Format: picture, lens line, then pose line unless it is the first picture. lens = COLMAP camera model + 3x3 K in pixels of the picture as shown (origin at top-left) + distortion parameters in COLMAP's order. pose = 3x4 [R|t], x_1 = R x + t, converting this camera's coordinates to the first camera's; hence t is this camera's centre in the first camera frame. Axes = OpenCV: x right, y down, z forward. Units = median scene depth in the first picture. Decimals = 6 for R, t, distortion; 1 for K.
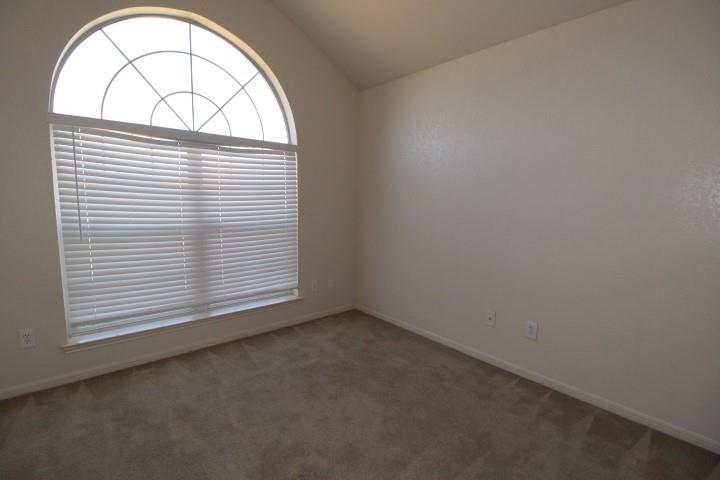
lens RADIAL K [[333.3, 0, 361.0], [0, 333.3, 241.3], [0, 0, 1]] dist [-0.003121, -0.010165]
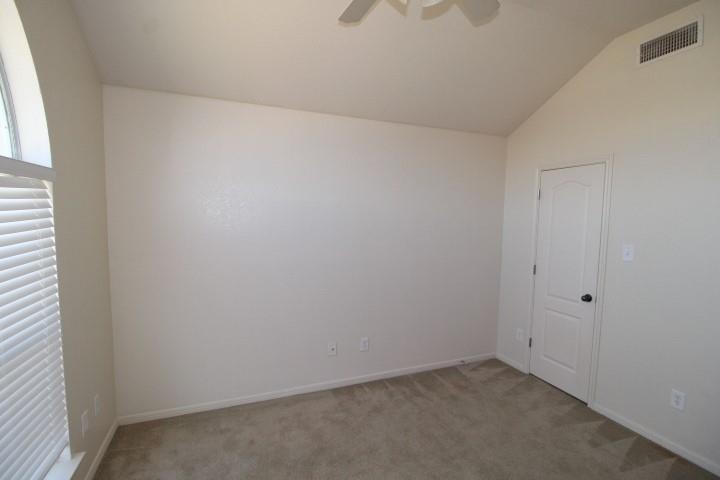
lens RADIAL K [[333.3, 0, 361.0], [0, 333.3, 241.3], [0, 0, 1]] dist [-0.003121, -0.010165]
pose [[0.325910, -0.091347, 0.940977, -0.611019], [0.108612, 0.992349, 0.058716, -0.188742], [-0.939141, 0.083066, 0.333338, 0.489634]]
